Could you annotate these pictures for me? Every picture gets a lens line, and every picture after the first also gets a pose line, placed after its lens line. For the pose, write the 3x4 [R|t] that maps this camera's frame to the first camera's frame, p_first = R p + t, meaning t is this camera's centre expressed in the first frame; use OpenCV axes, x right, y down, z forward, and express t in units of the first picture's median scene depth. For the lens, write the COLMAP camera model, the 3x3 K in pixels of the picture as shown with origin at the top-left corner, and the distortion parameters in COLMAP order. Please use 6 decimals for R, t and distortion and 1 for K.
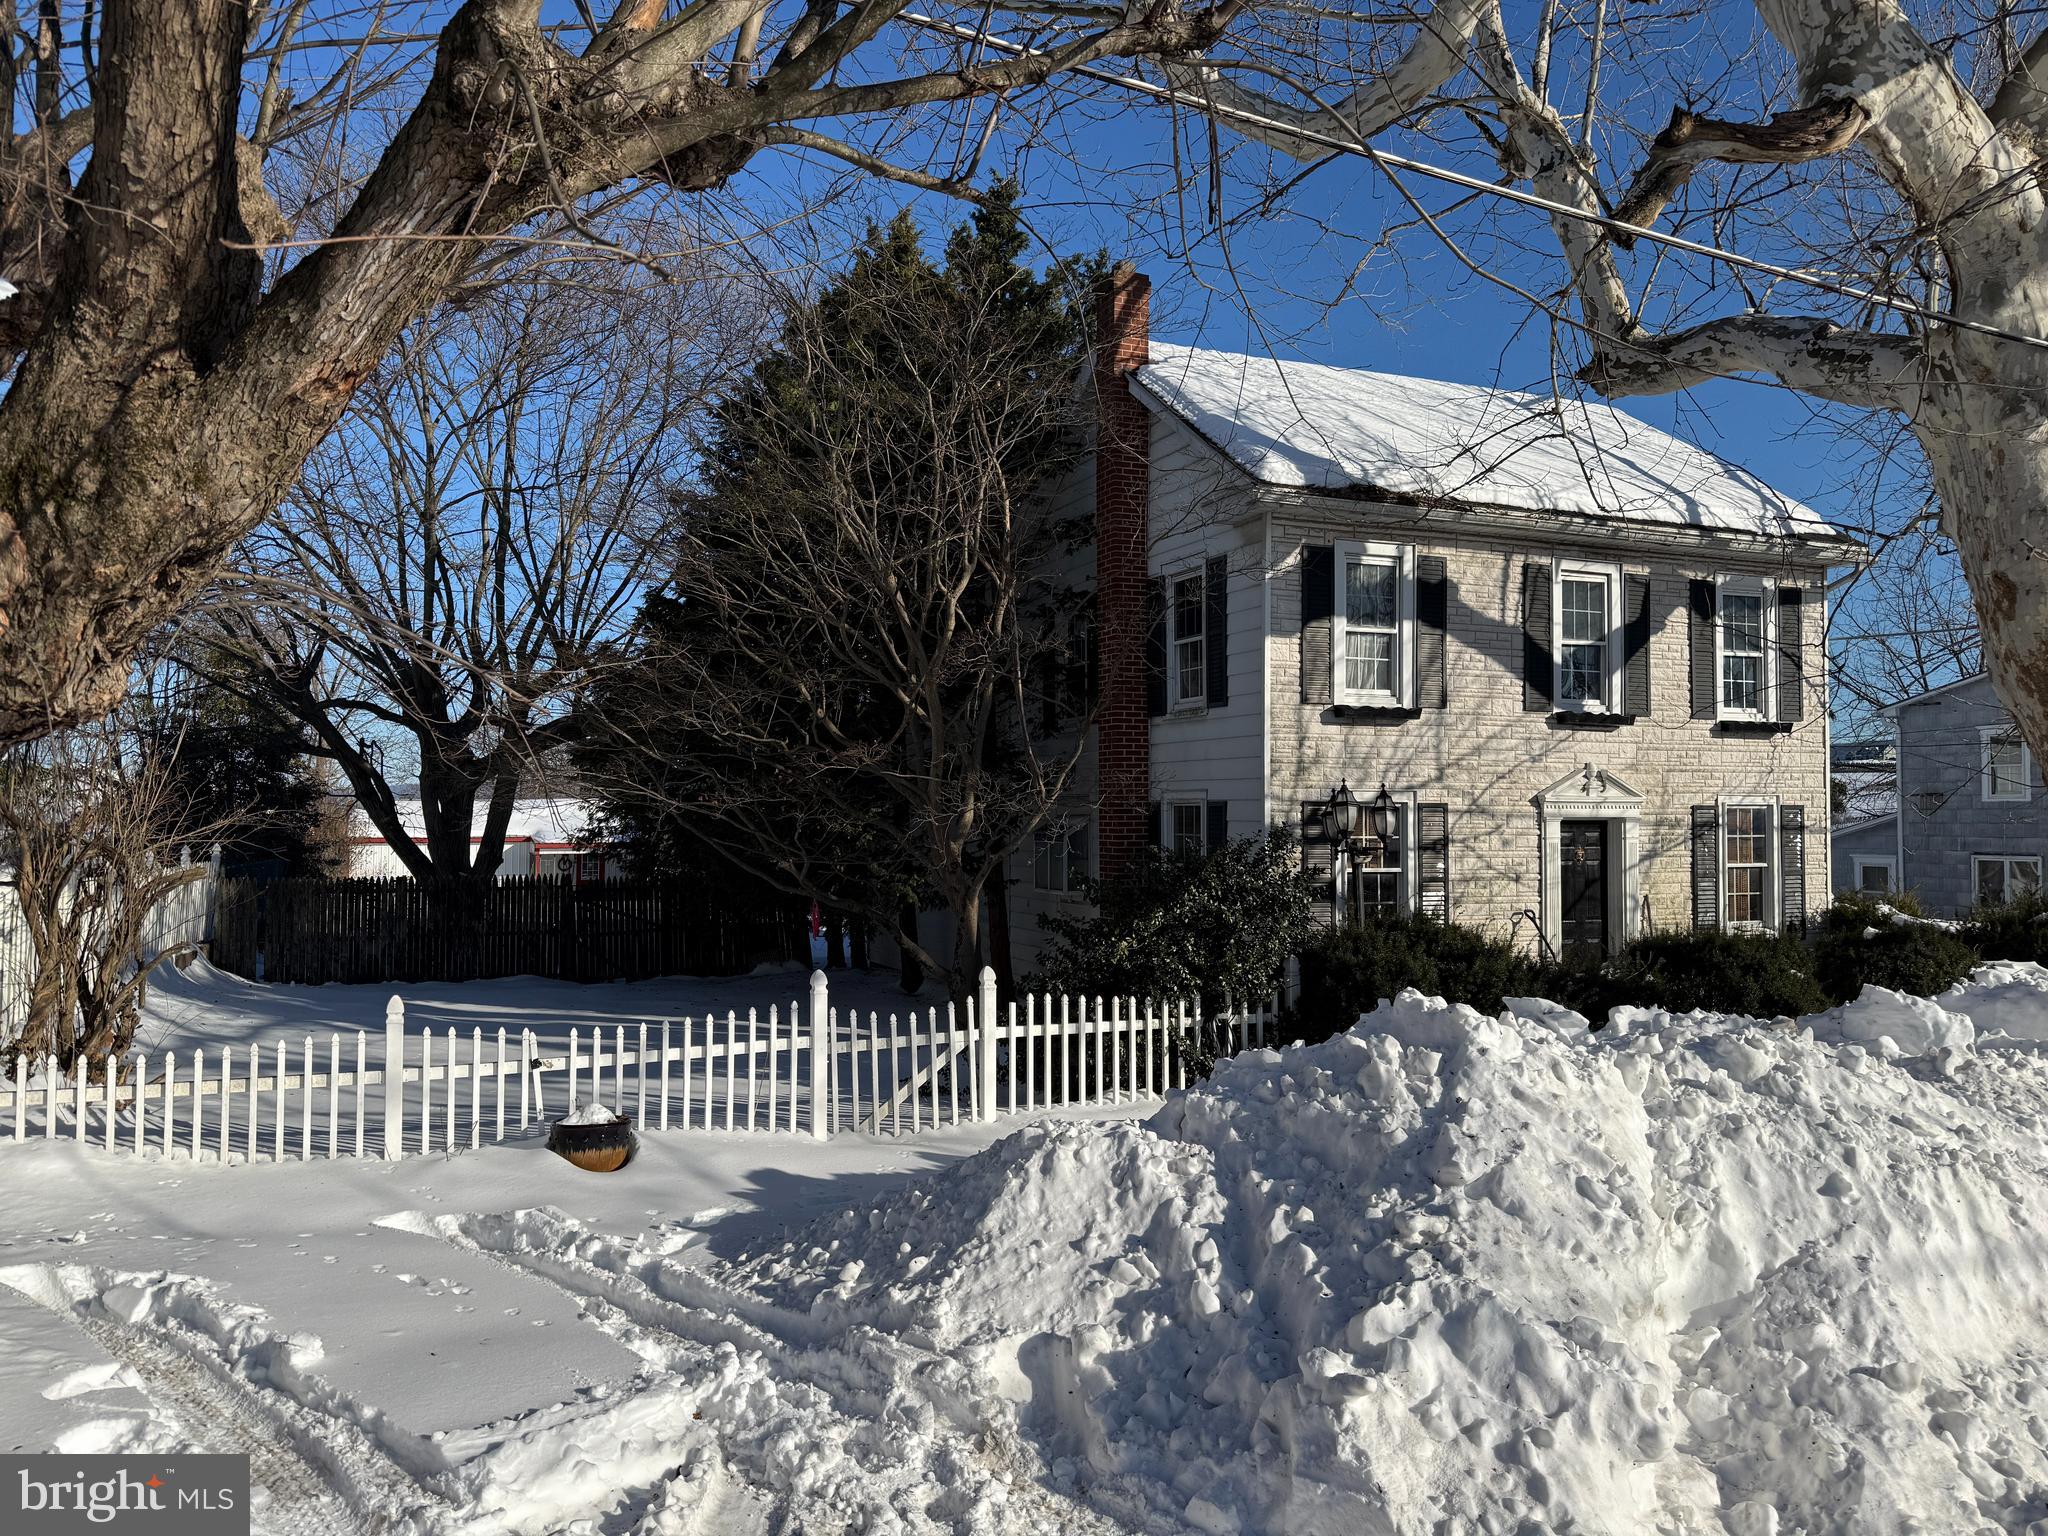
lens RADIAL K [[1470.3, 0, 1022.7], [0, 1470.3, 781.2], [0, 0, 1]] dist [0.105582, -0.021982]
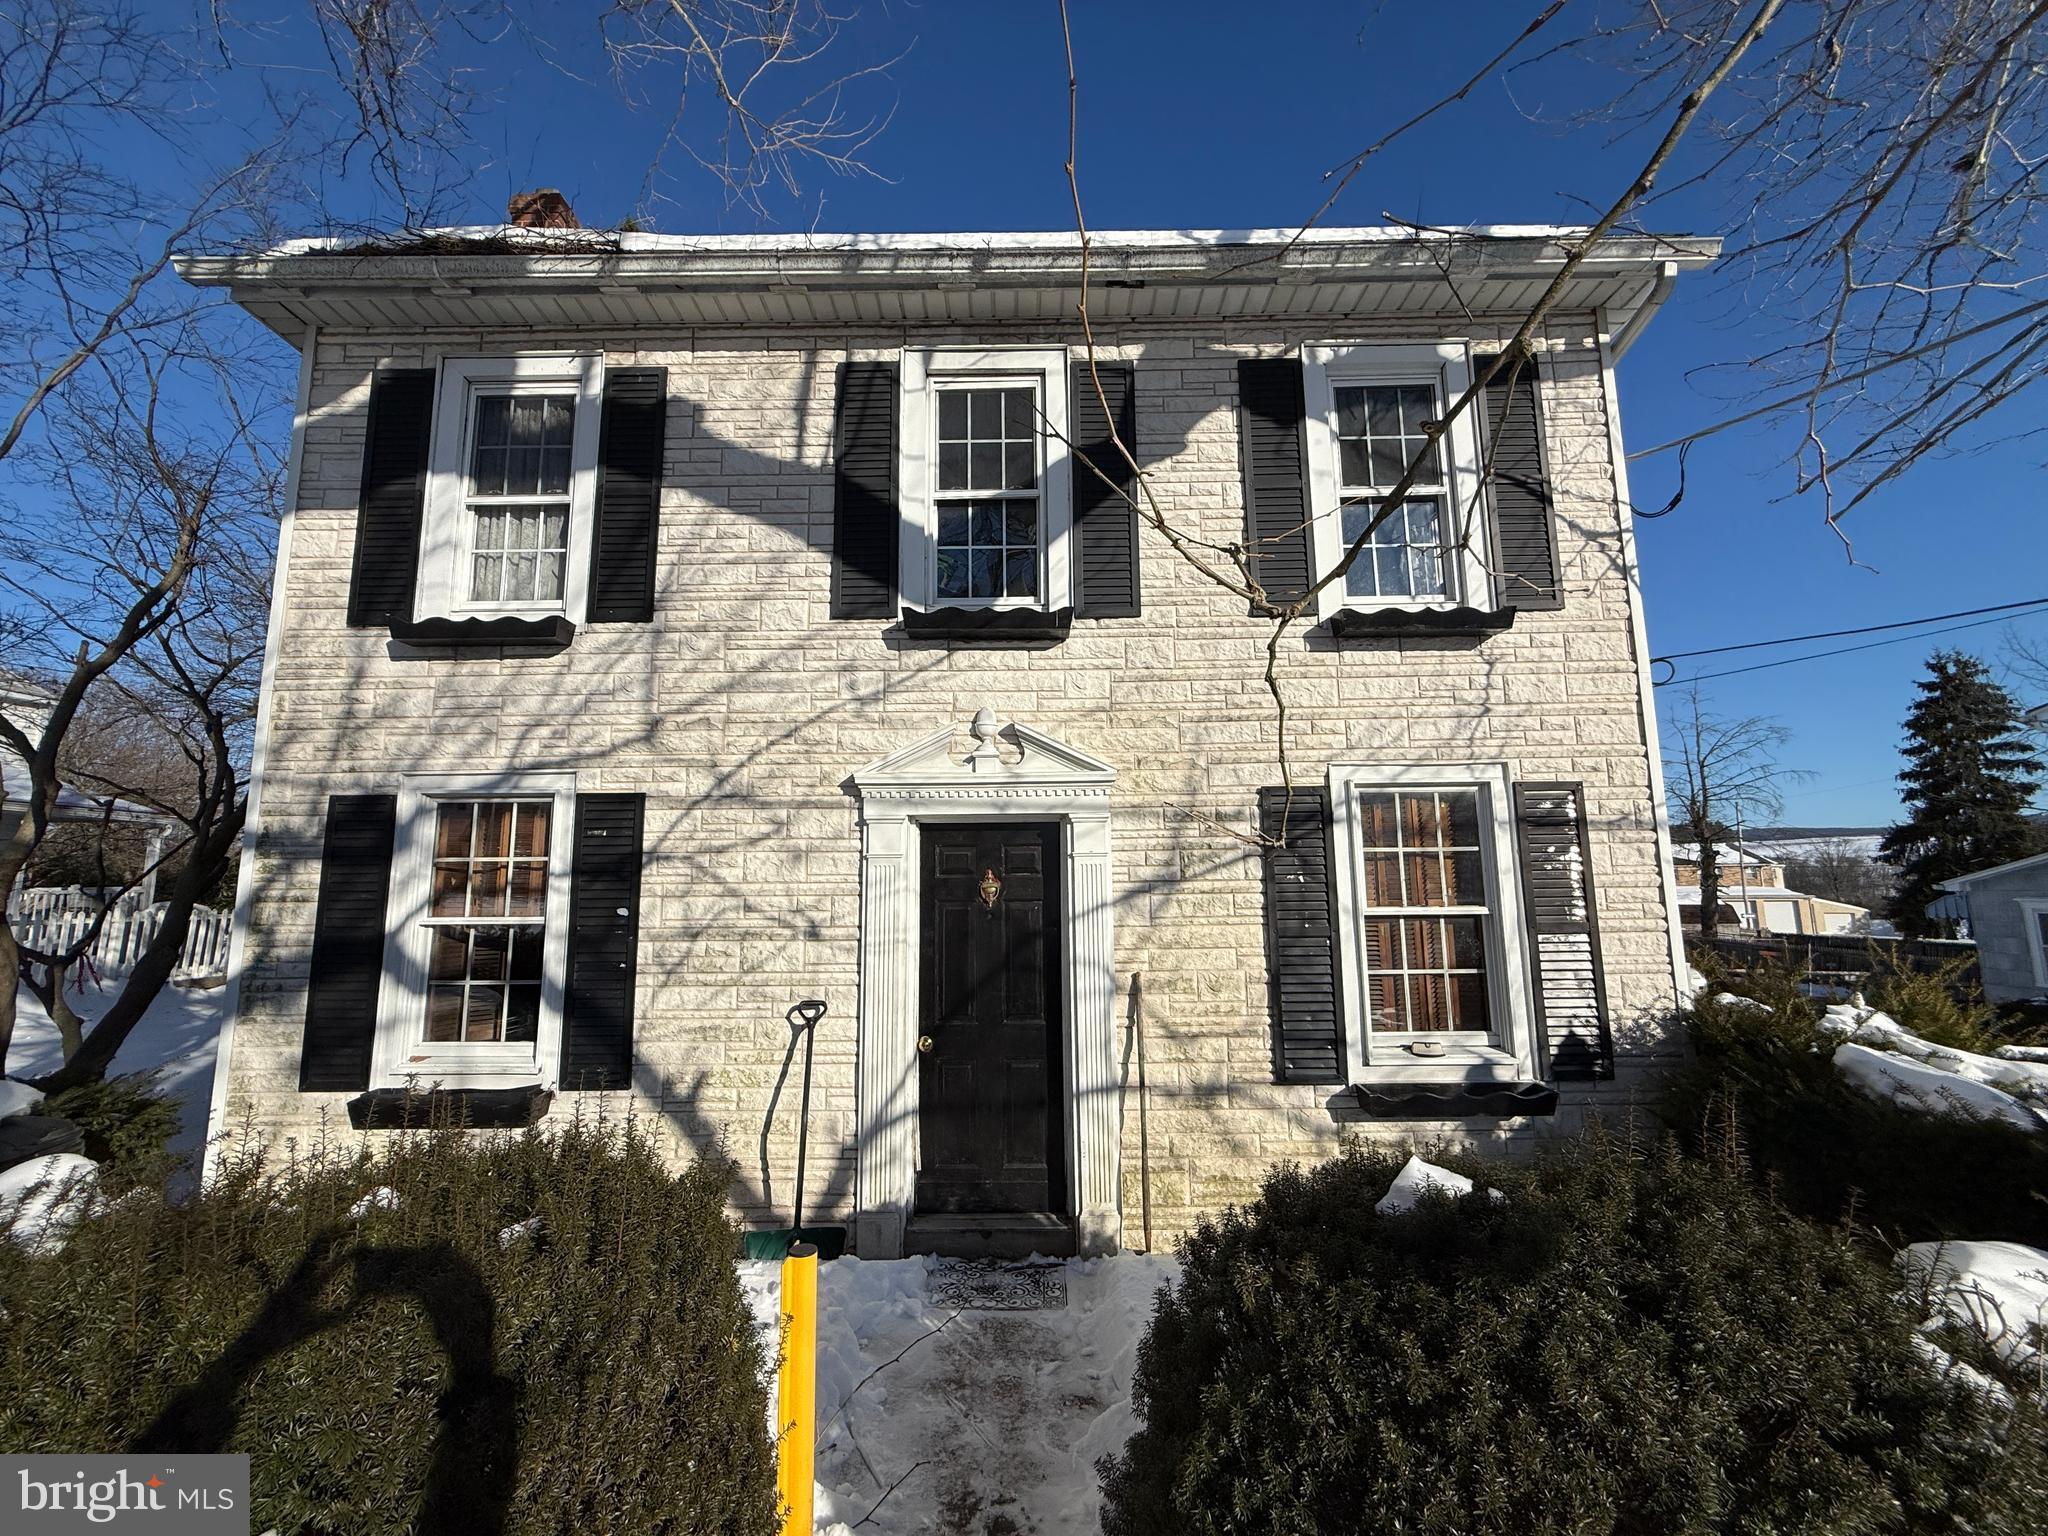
lens RADIAL K [[821.4, 0, 1024.6], [0, 821.4, 756.7], [0, 0, 1]] dist [0.014207, -0.000130]
pose [[0.898802, -0.066331, -0.433306, 0.534495], [0.018415, 0.993326, -0.113861, 0.038716], [0.437967, 0.094359, 0.894025, 0.783204]]
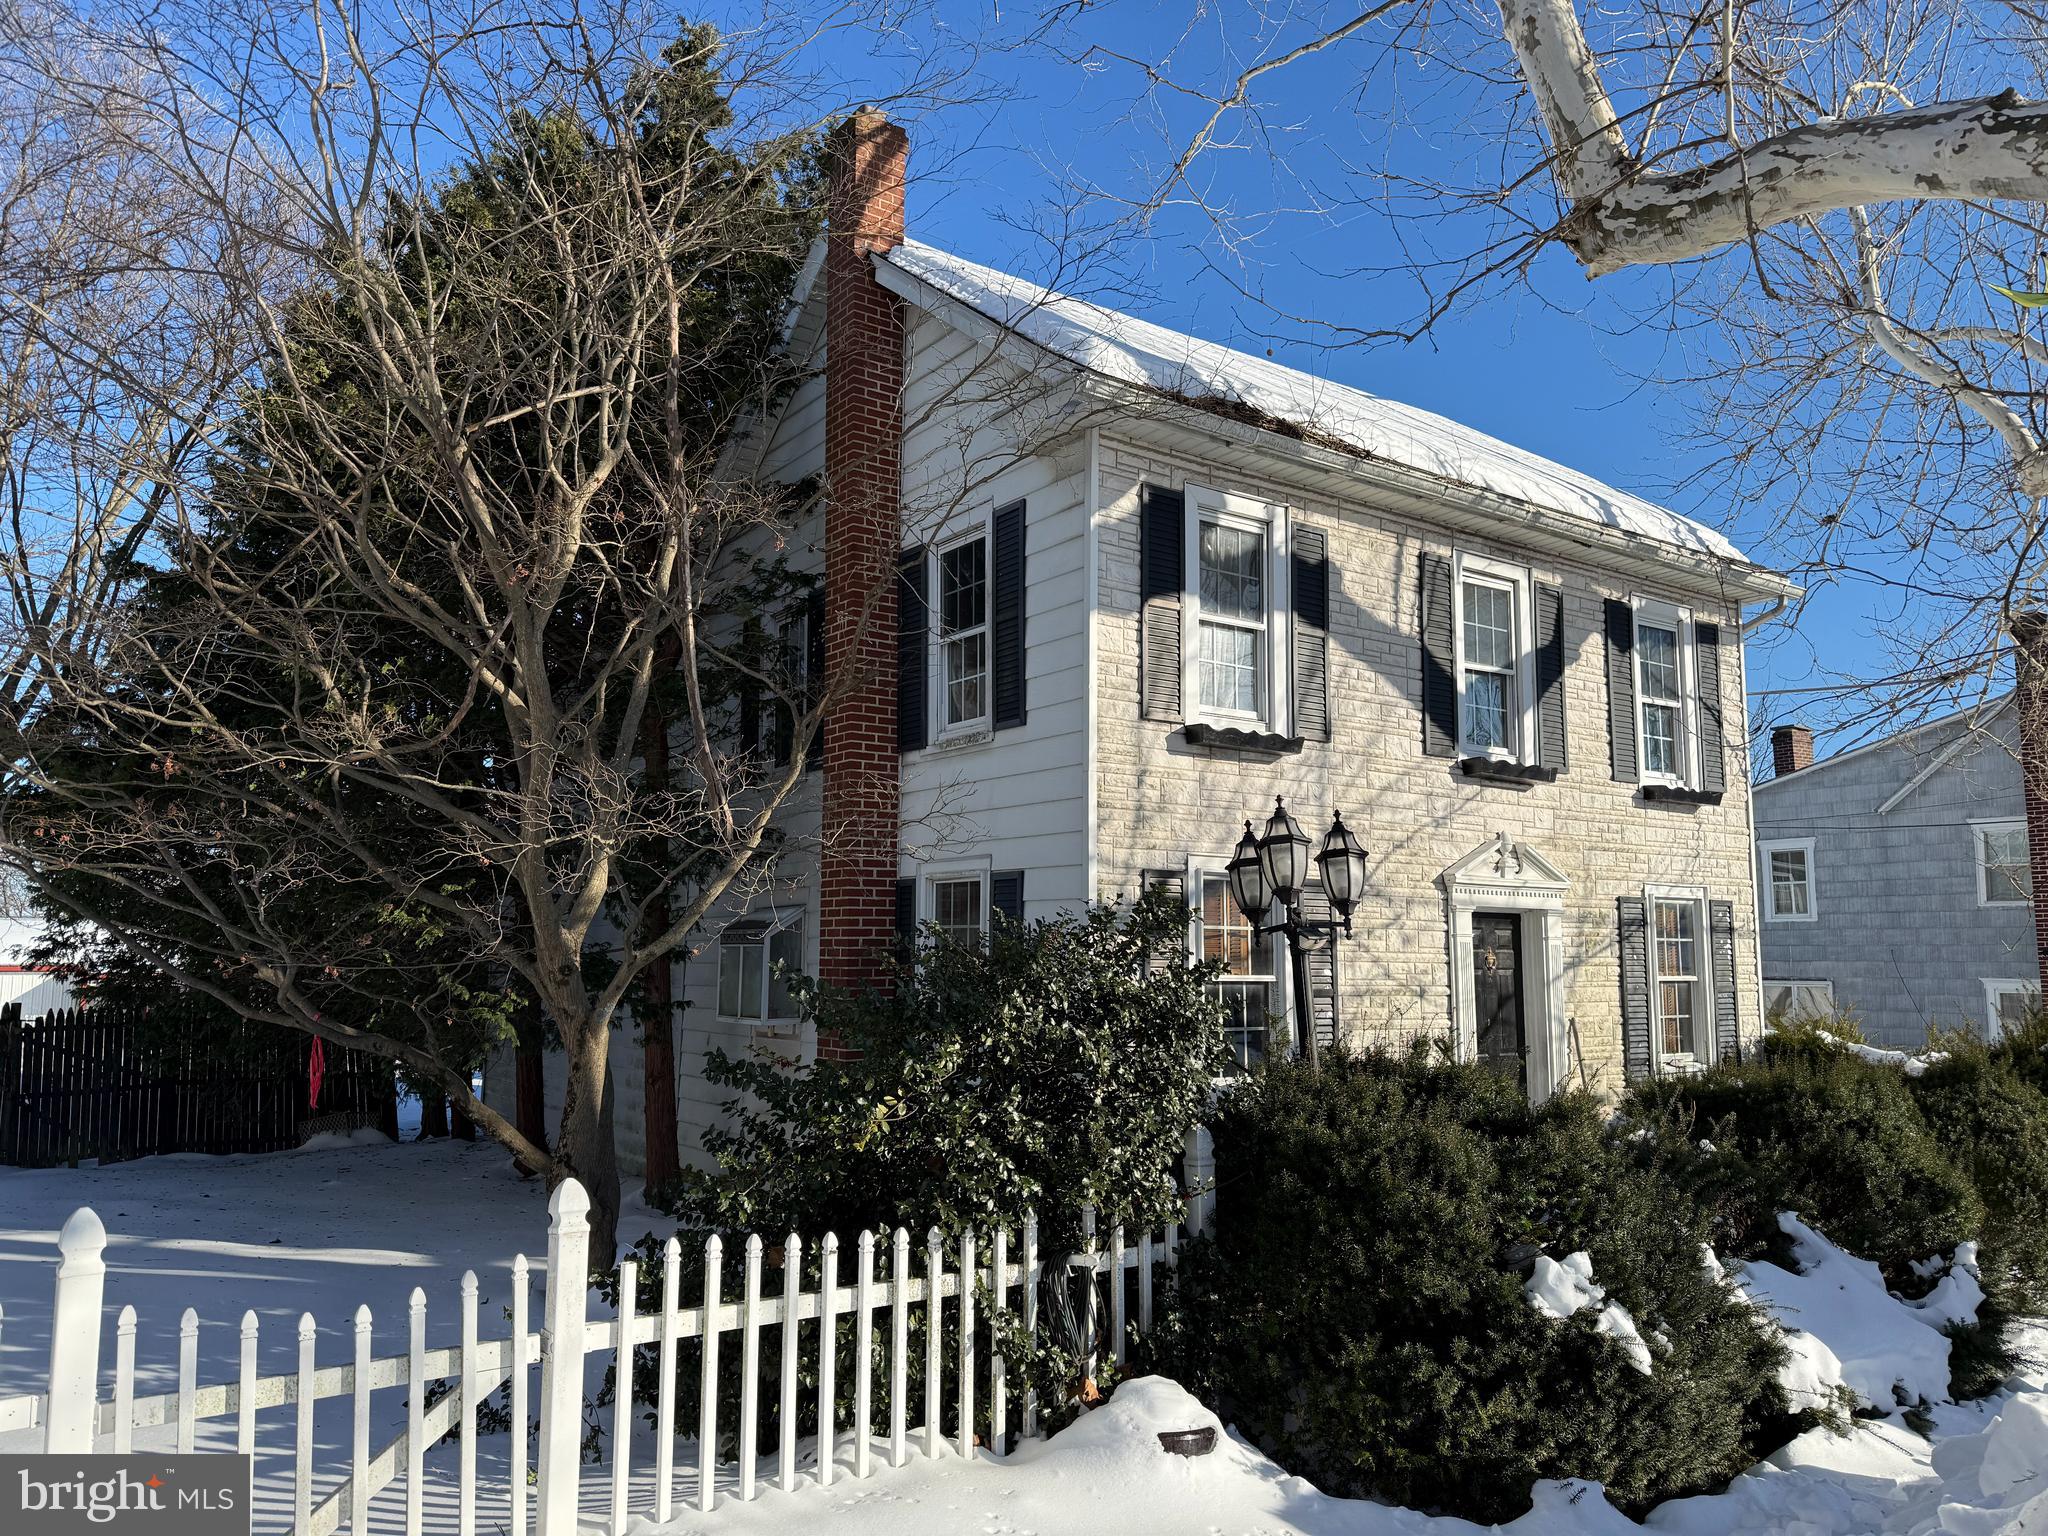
lens RADIAL K [[1470.3, 0, 1025.9], [0, 1470.3, 771.3], [0, 0, 1]] dist [0.105582, -0.021982]
pose [[0.979944, 0.029122, 0.197134, 0.010829], [-0.009888, 0.995151, -0.097861, 0.032596], [-0.199028, 0.093949, 0.975480, 0.355069]]
